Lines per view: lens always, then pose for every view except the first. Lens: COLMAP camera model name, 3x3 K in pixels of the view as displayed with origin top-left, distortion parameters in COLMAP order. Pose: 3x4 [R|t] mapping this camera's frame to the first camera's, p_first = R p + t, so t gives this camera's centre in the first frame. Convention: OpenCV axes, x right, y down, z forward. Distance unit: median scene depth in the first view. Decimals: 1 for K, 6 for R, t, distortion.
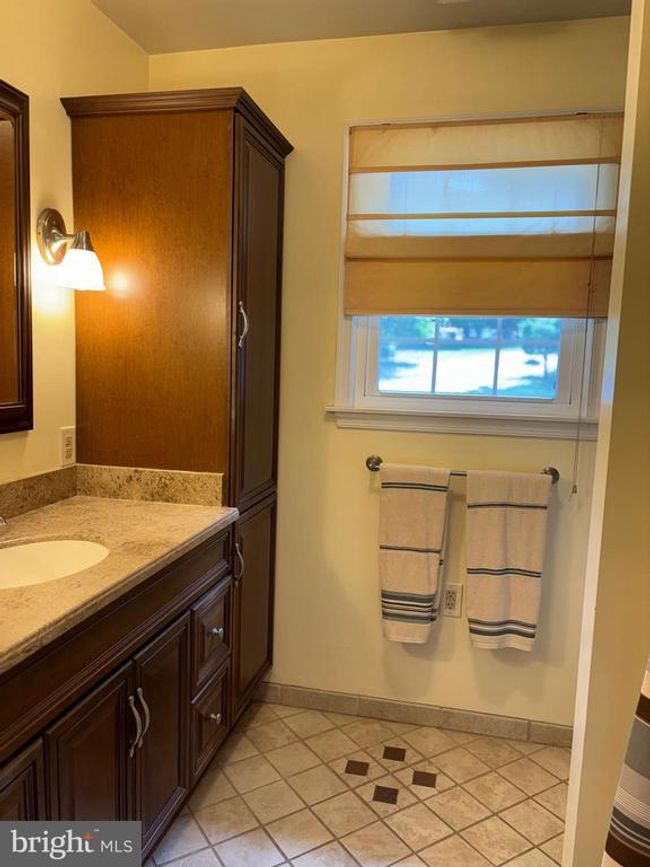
lens RADIAL K [[655.1, 0, 325.4], [0, 655.1, 431.1], [0, 0, 1]] dist [0.044124, -0.054359]
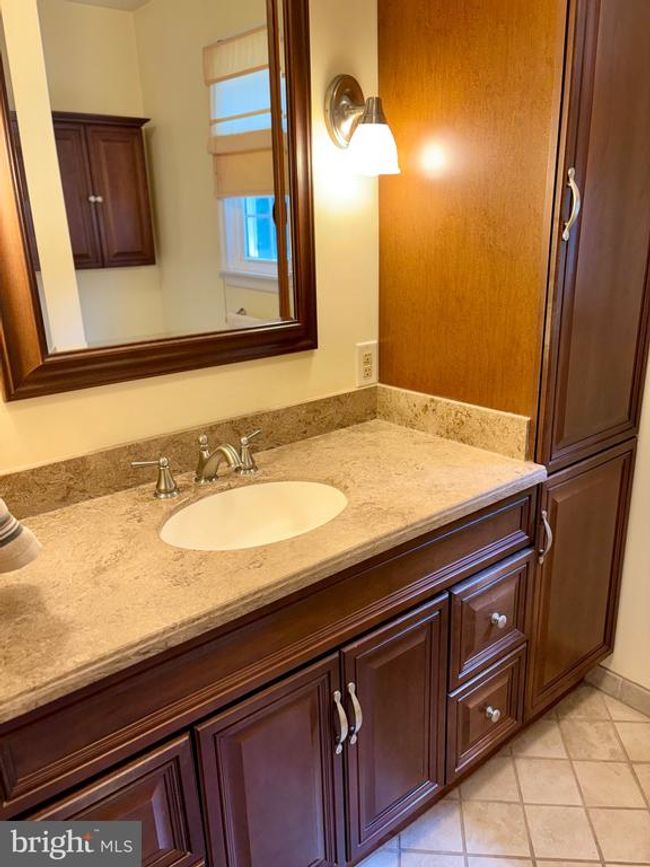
lens RADIAL K [[655.1, 0, 322.2], [0, 655.1, 431.9], [0, 0, 1]] dist [0.044124, -0.054359]
pose [[0.781981, 0.134501, -0.608617, 0.111931], [-0.011073, 0.979284, 0.202189, -0.065601], [0.623204, -0.151368, 0.767271, 0.274616]]
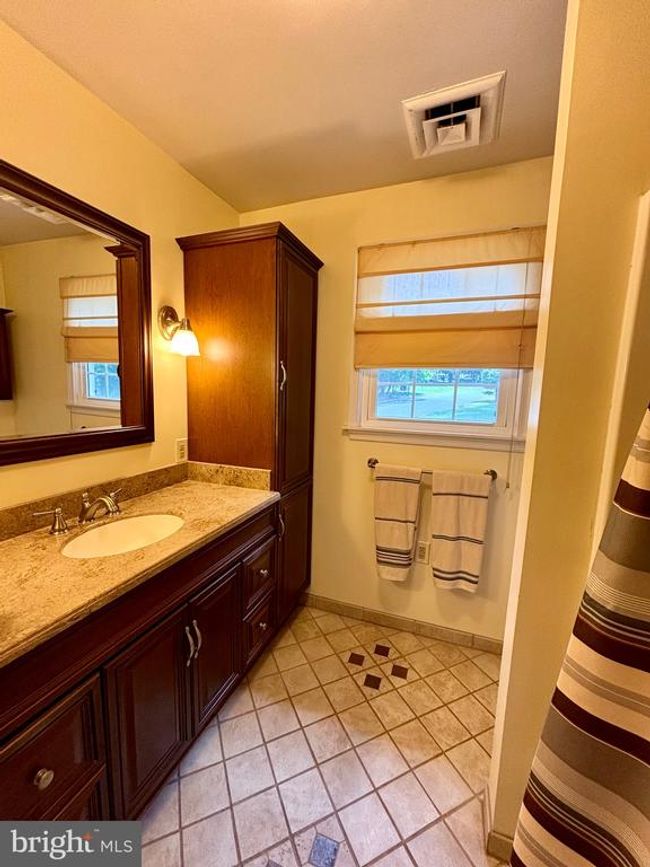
lens RADIAL K [[347.9, 0, 323.8], [0, 347.9, 432.6], [0, 0, 1]] dist [-0.006000, 0.000261]
pose [[0.990634, 0.012295, -0.135990, 0.080054], [-0.011074, 0.999891, 0.009726, -0.034777], [0.136095, -0.008129, 0.990662, 0.187322]]
